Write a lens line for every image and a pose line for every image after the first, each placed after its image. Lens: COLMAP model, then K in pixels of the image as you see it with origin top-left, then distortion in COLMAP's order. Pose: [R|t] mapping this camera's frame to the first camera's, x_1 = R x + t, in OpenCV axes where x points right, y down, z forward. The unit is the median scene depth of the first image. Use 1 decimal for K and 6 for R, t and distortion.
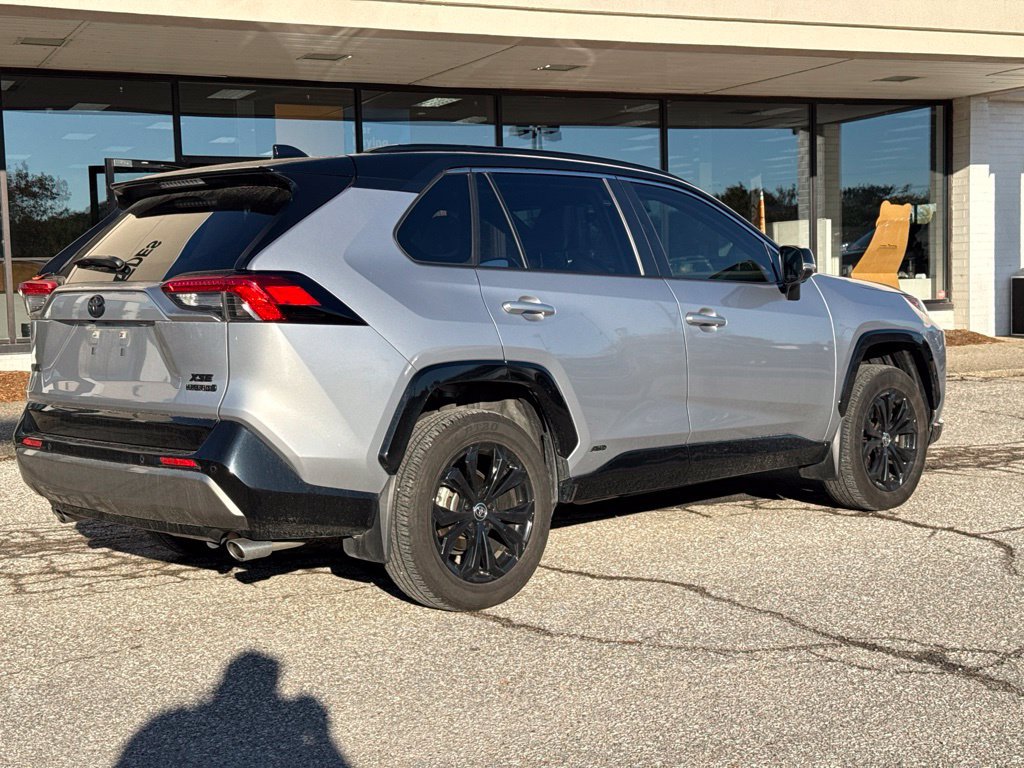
lens RADIAL K [[1444.4, 0, 512.1], [0, 1444.4, 377.0], [0, 0, 1]] dist [0.120363, 0.000000]
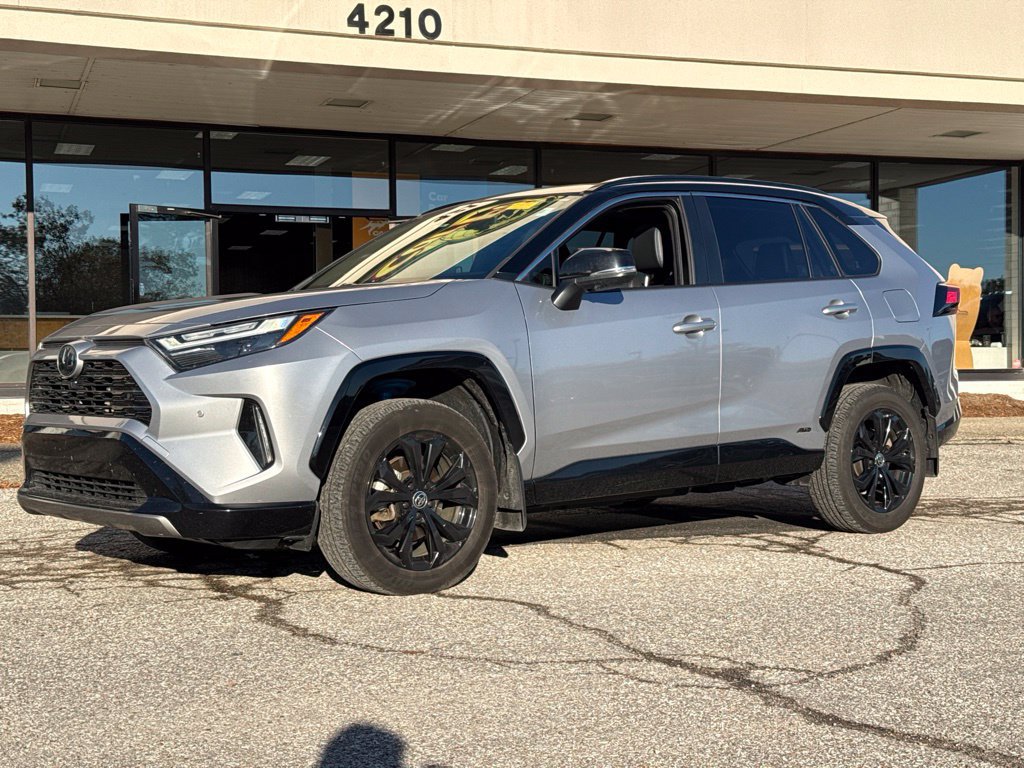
lens RADIAL K [[1444.4, 0, 514.6], [0, 1444.4, 382.3], [0, 0, 1]] dist [0.120363, 0.000000]
pose [[0.995695, 0.017848, -0.090959, 0.179927], [-0.023087, 0.998114, -0.056875, 0.054067], [0.089773, 0.058730, 0.994229, 0.088694]]
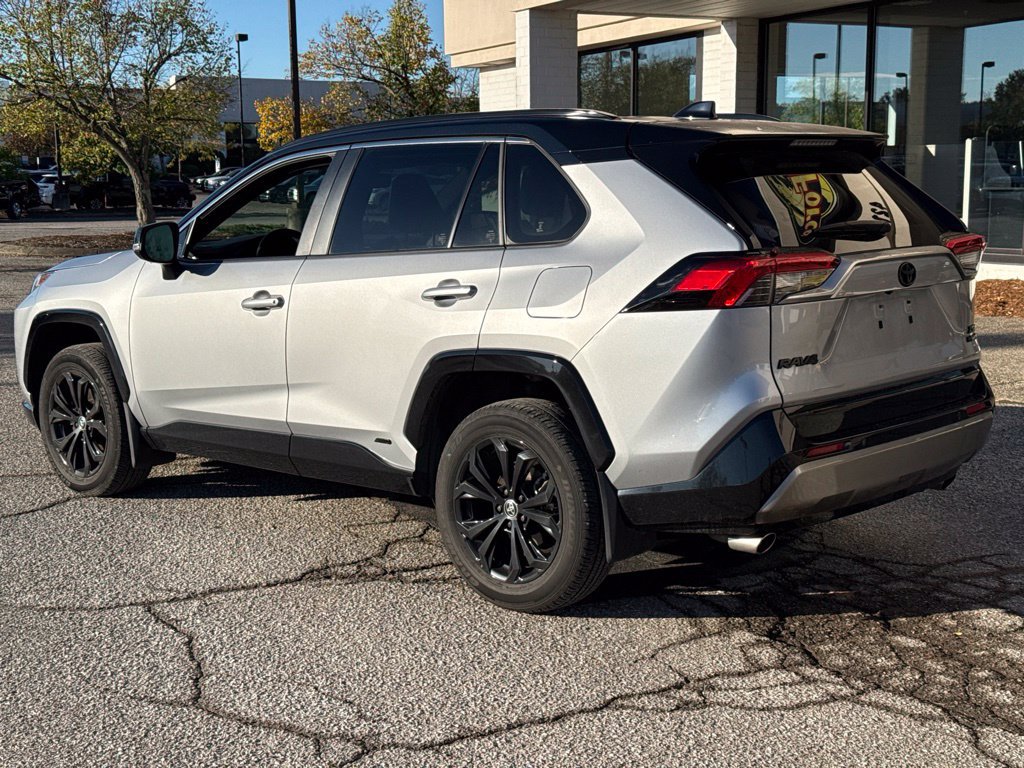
lens RADIAL K [[1444.4, 0, 515.4], [0, 1444.4, 387.2], [0, 0, 1]] dist [0.120363, 0.000000]
pose [[0.022938, 0.172728, -0.984702, 1.200304], [-0.061794, 0.983323, 0.171046, -0.173705], [0.997825, 0.056926, 0.033229, 1.297615]]
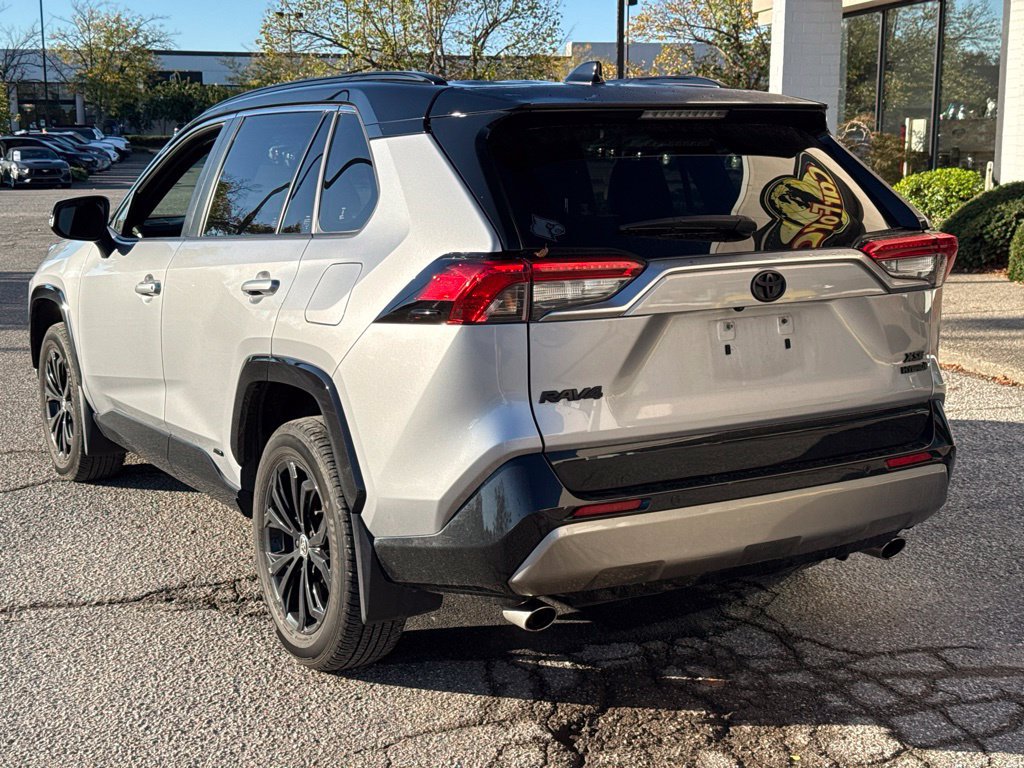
lens RADIAL K [[1444.4, 0, 514.0], [0, 1444.4, 384.9], [0, 0, 1]] dist [0.120363, 0.000000]
pose [[-0.255672, 0.188847, -0.948140, 1.019441], [-0.057492, 0.976030, 0.209905, -0.193867], [0.965053, 0.108178, -0.238687, 1.593251]]
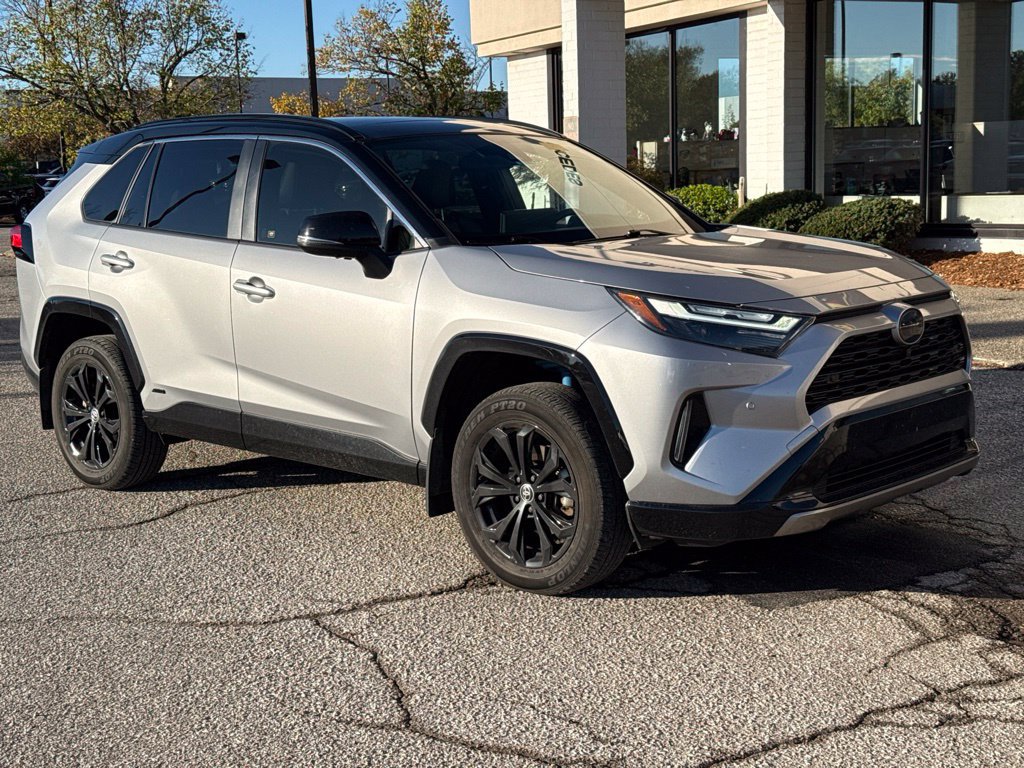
lens RADIAL K [[1444.4, 0, 514.8], [0, 1444.4, 384.9], [0, 0, 1]] dist [0.120363, 0.000000]
pose [[0.029159, 0.174427, -0.984238, 1.138415], [-0.038365, 0.984127, 0.173271, -0.156216], [0.998838, 0.032708, 0.035388, 1.193211]]
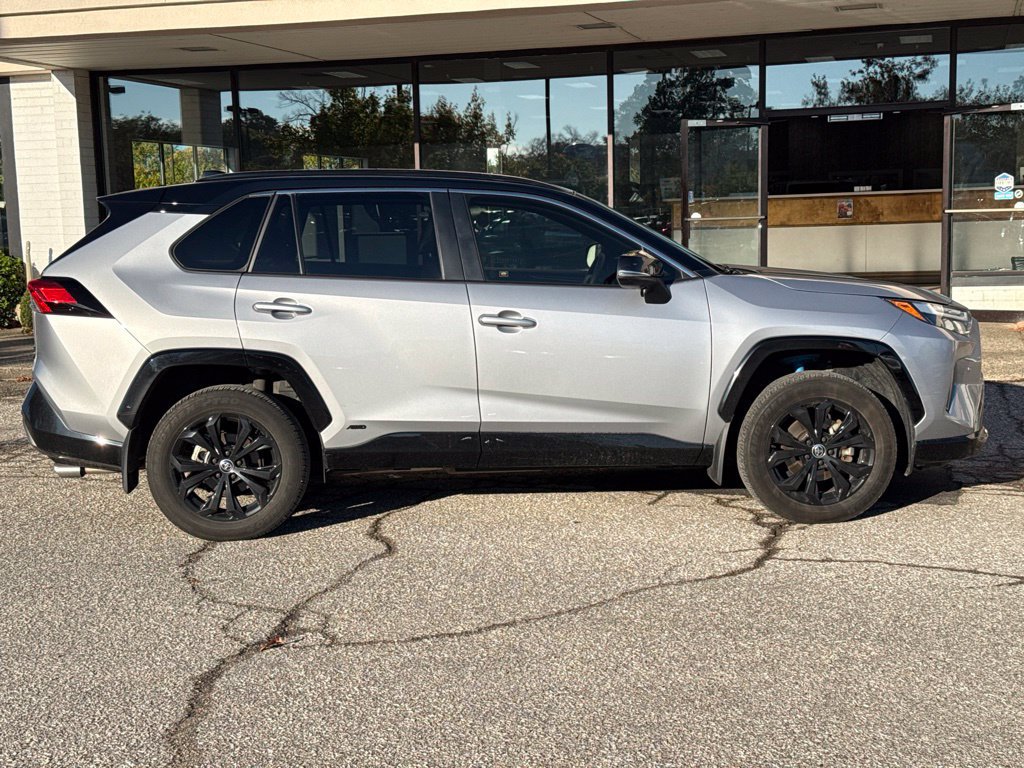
lens RADIAL K [[1444.4, 0, 505.0], [0, 1444.4, 384.9], [0, 0, 1]] dist [0.120363, 0.000000]
pose [[0.729778, 0.092421, -0.677408, 0.919073], [-0.044120, 0.995122, 0.088238, -0.092345], [0.682259, -0.034507, 0.730296, 0.209860]]
